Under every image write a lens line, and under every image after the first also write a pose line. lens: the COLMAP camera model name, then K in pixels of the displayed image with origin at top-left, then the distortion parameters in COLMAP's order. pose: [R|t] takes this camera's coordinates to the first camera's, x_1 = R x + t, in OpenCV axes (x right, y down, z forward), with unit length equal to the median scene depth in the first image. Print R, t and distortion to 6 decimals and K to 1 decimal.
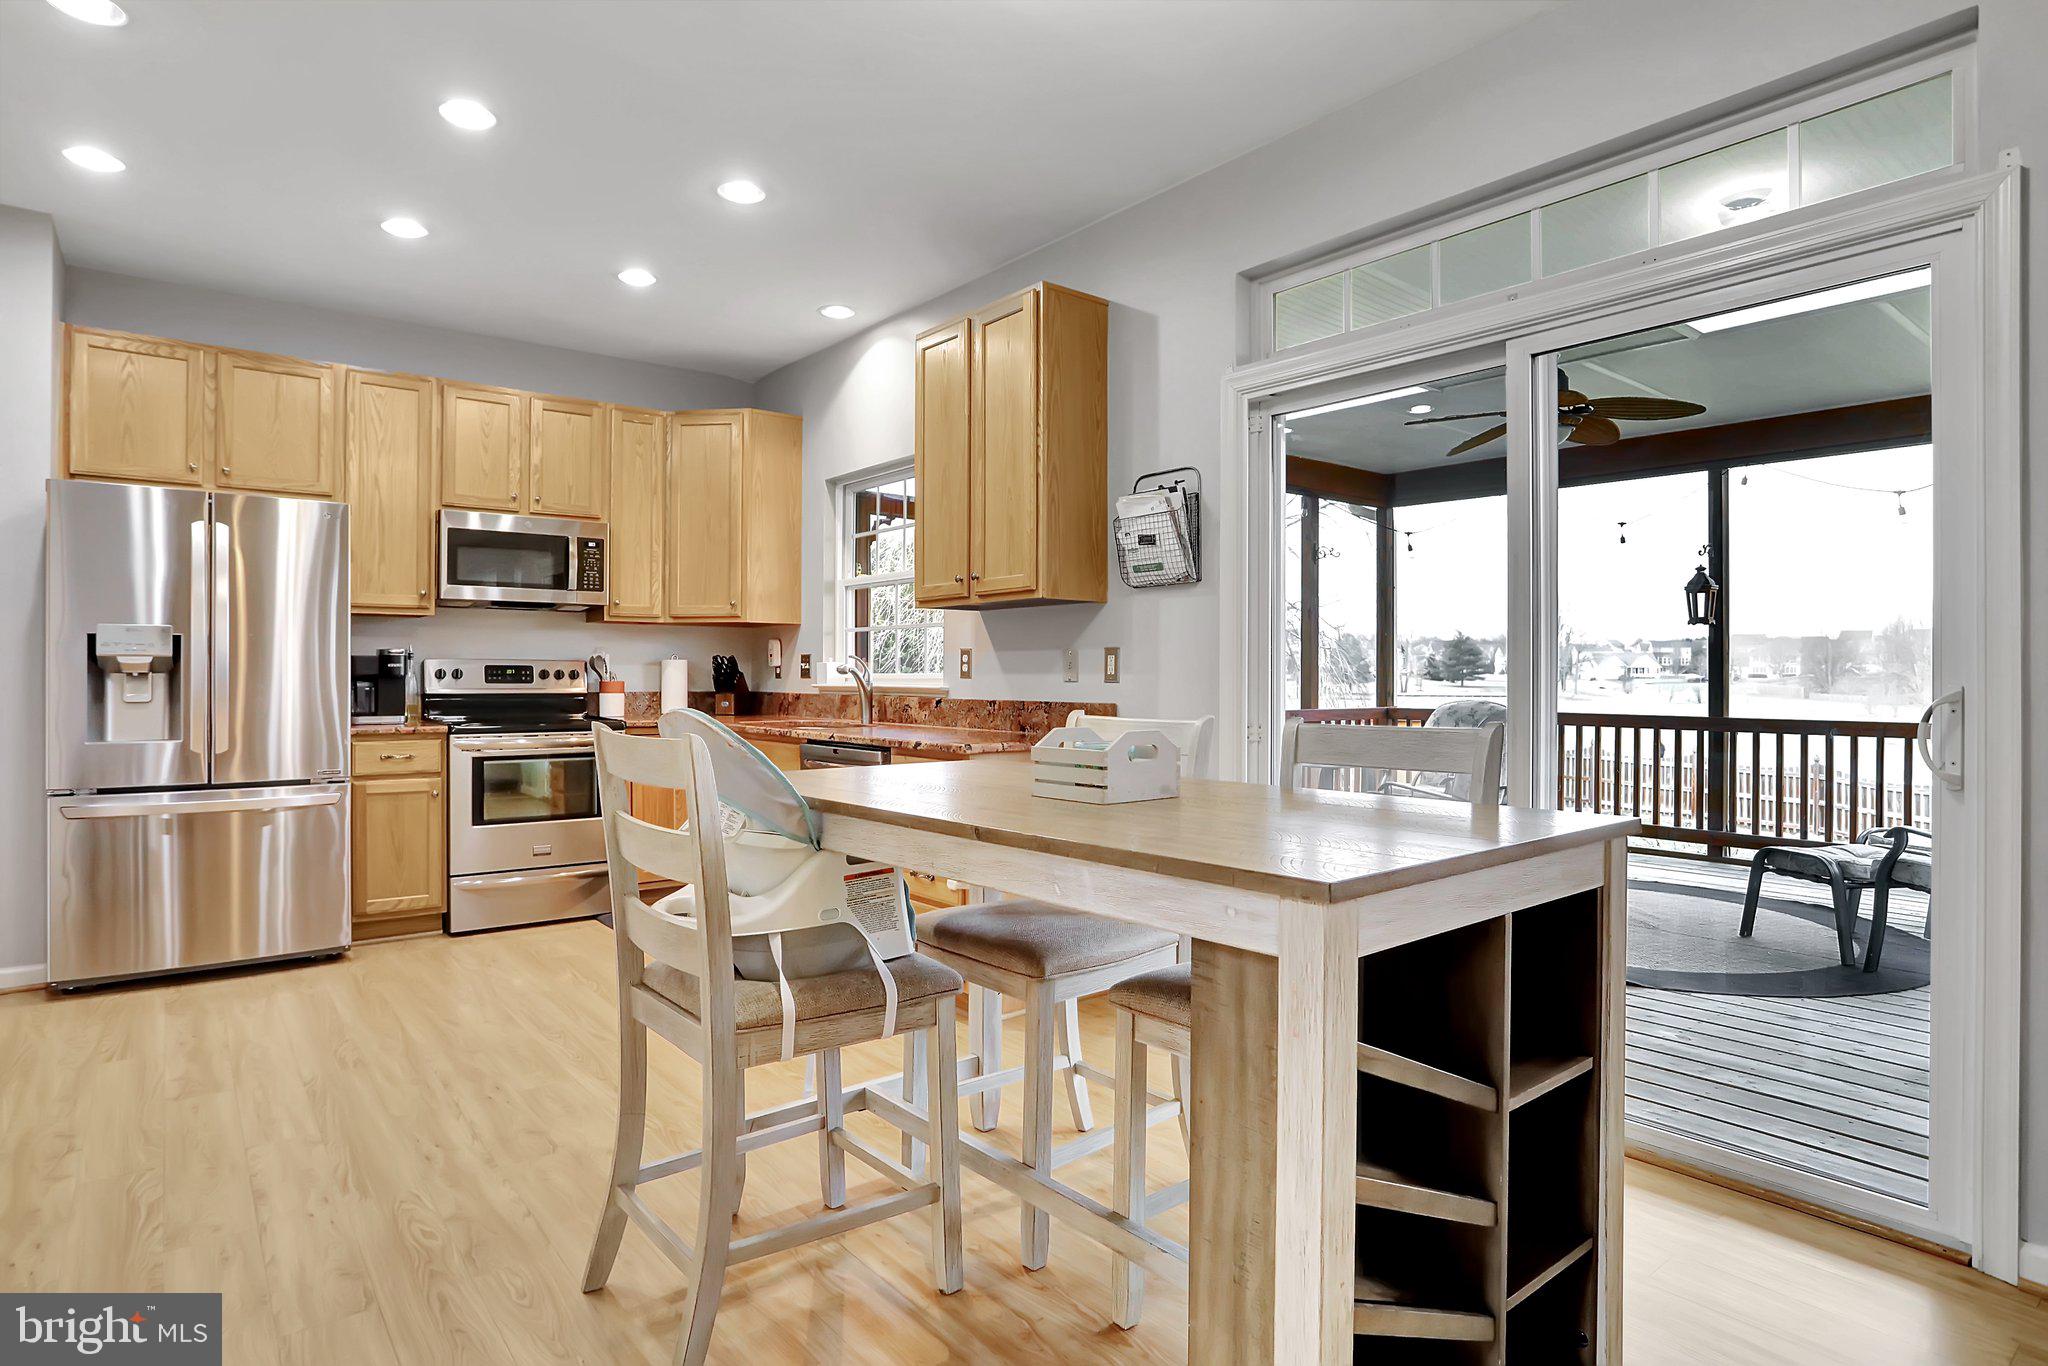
lens RADIAL K [[1096.4, 0, 1006.0], [0, 1096.4, 679.4], [0, 0, 1]] dist [-0.069755, 0.033379]
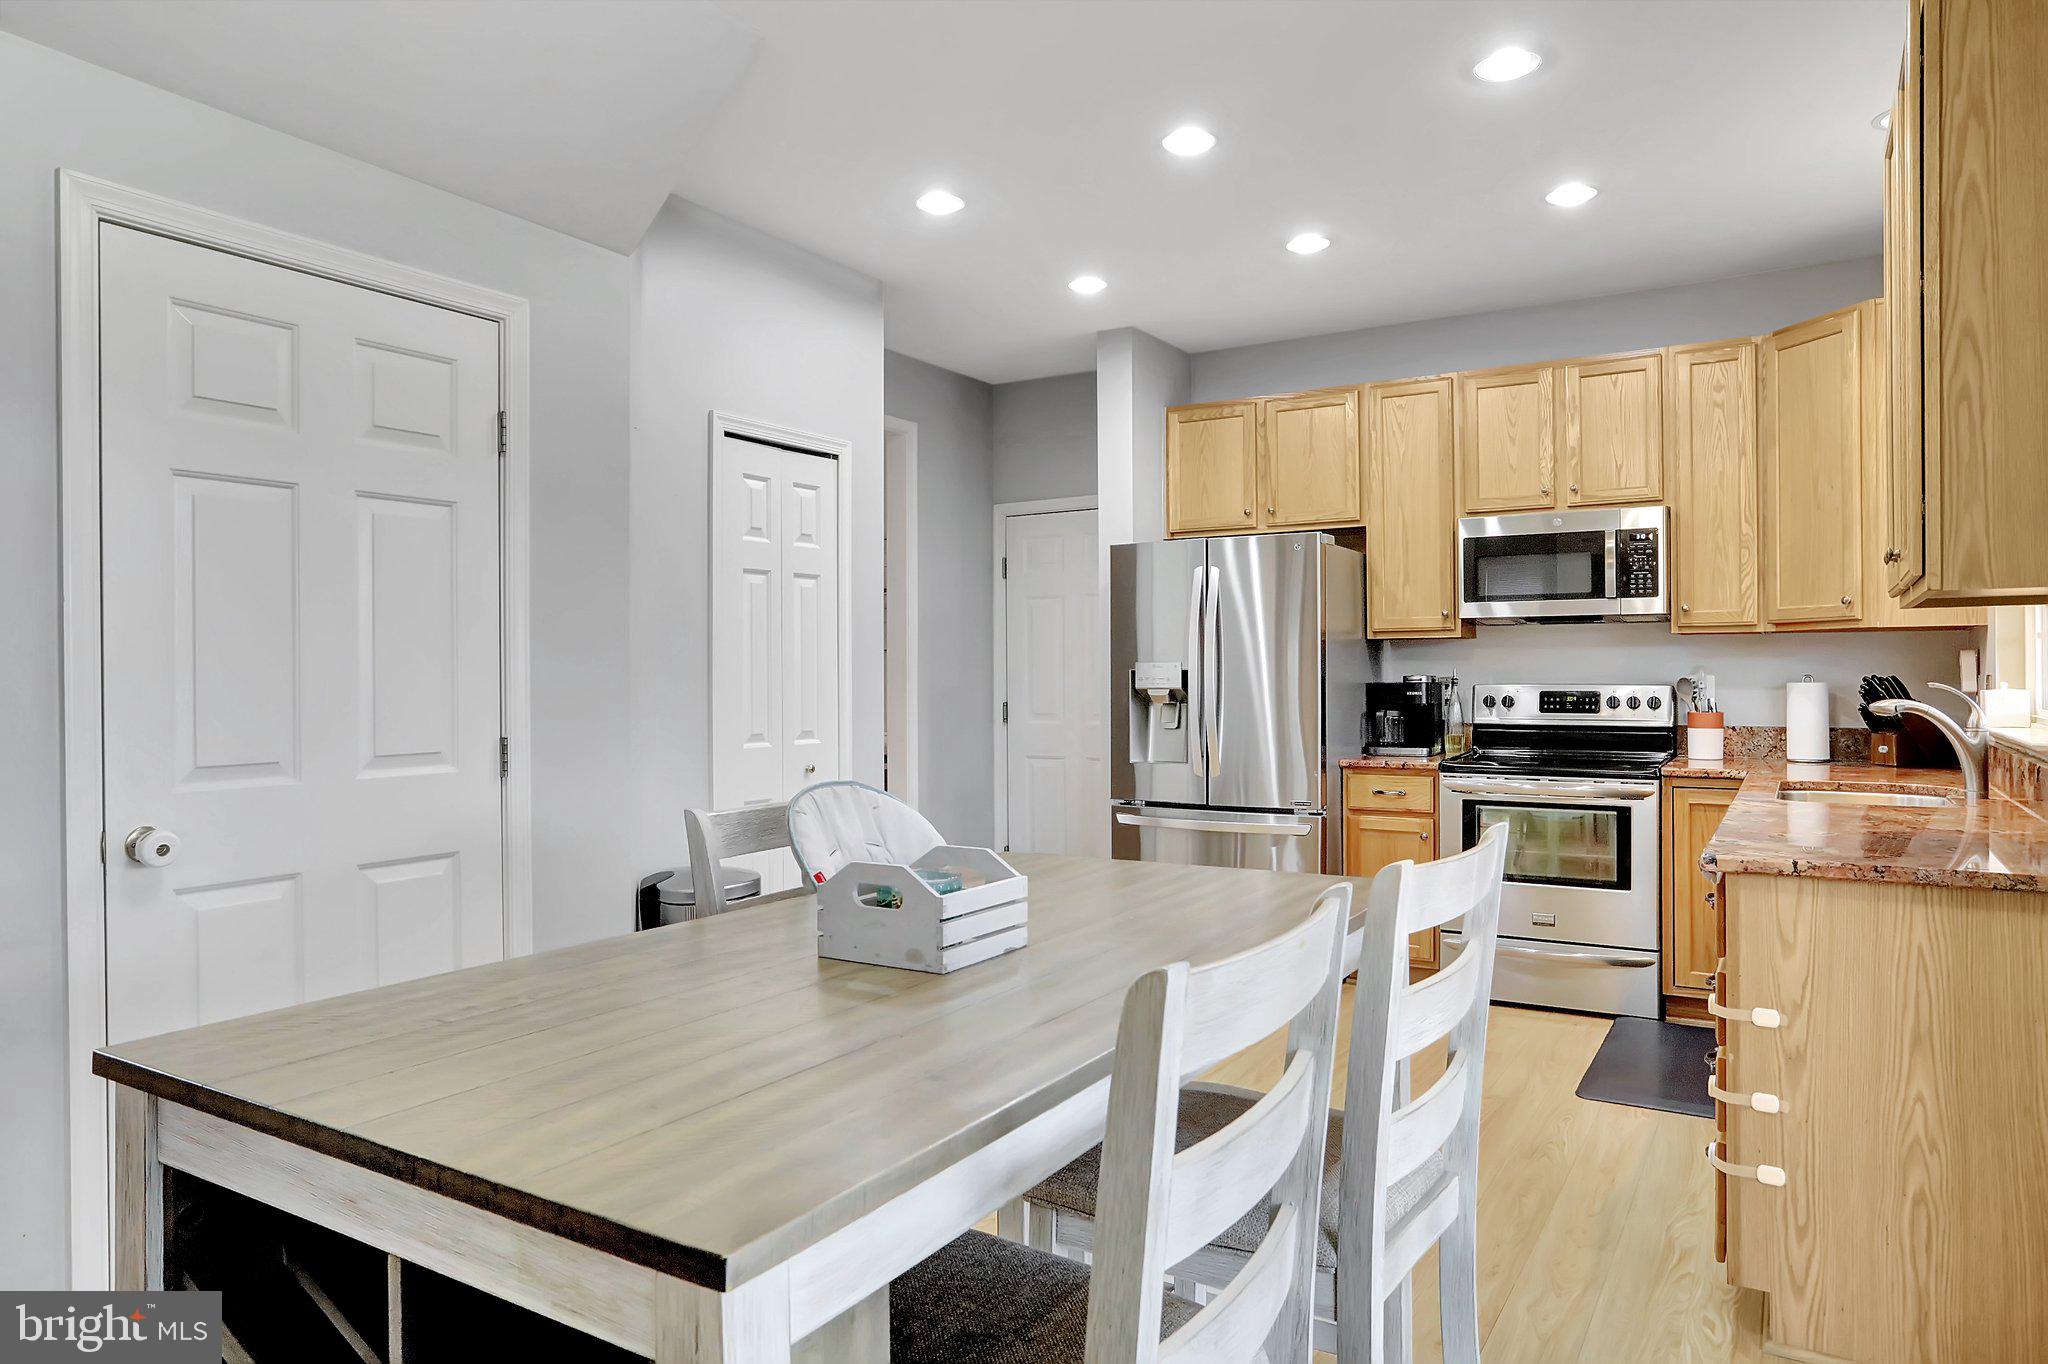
lens RADIAL K [[1285.0, 0, 1025.4], [0, 1285.0, 676.1], [0, 0, 1]] dist [-0.029550, 0.002452]
pose [[0.342460, -0.002115, -0.939530, 0.356655], [0.003716, 0.999993, -0.000897, -0.028306], [0.939525, -0.003184, 0.342465, 0.302586]]
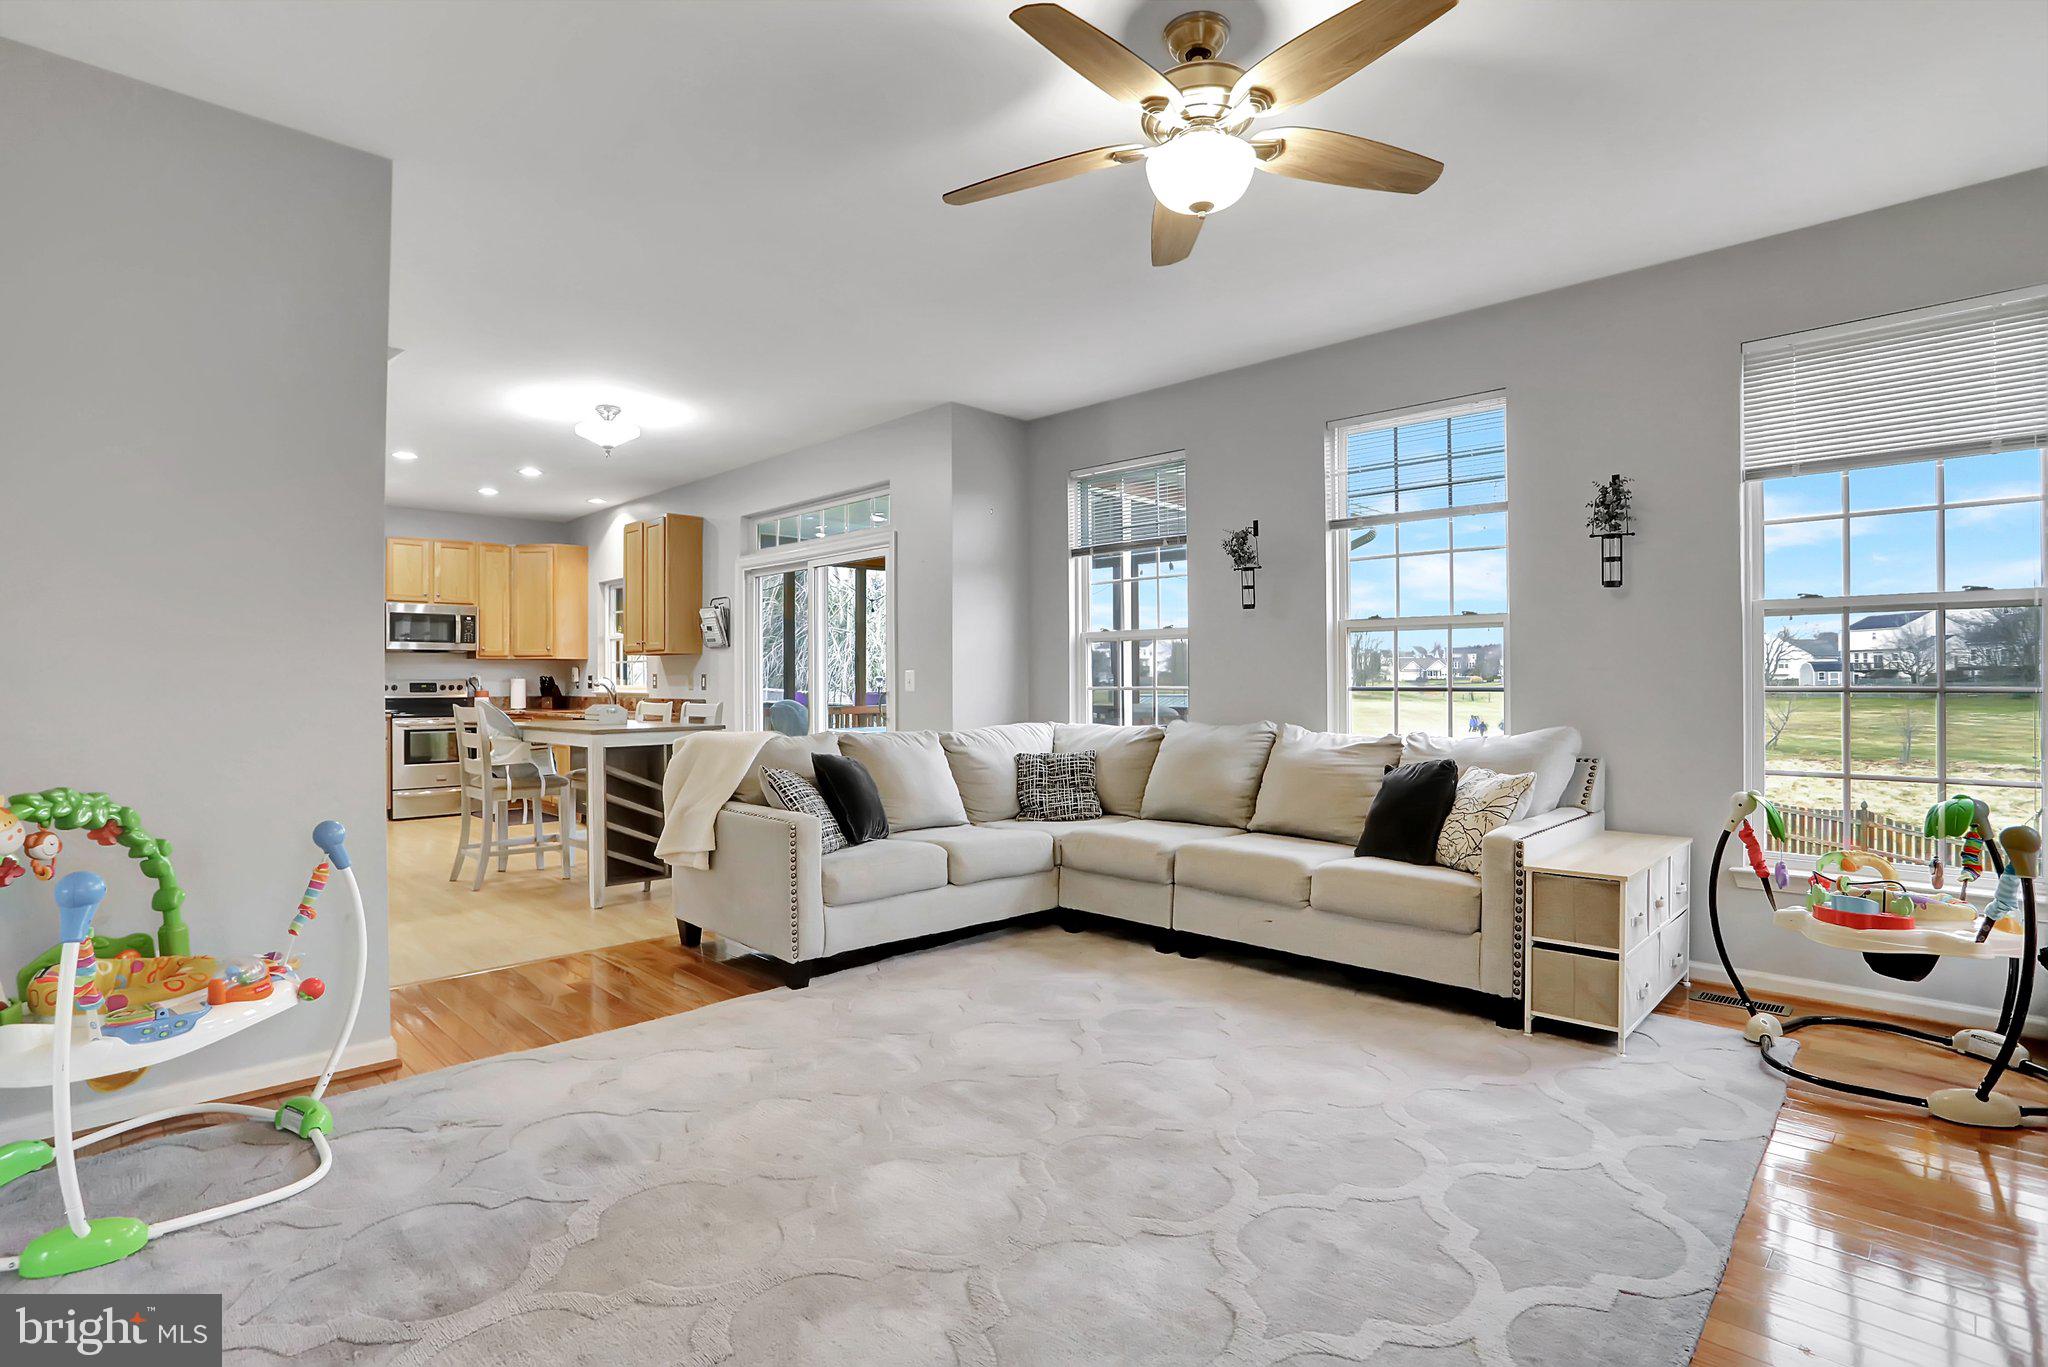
lens RADIAL K [[1002.2, 0, 1023.2], [0, 1002.2, 680.9], [0, 0, 1]] dist [-0.069790, 0.021806]
pose [[0.992454, -0.006937, 0.122420, 0.404515], [0.007339, 0.999969, -0.002836, -0.004264], [-0.122396, 0.003713, 0.992474, -0.898794]]
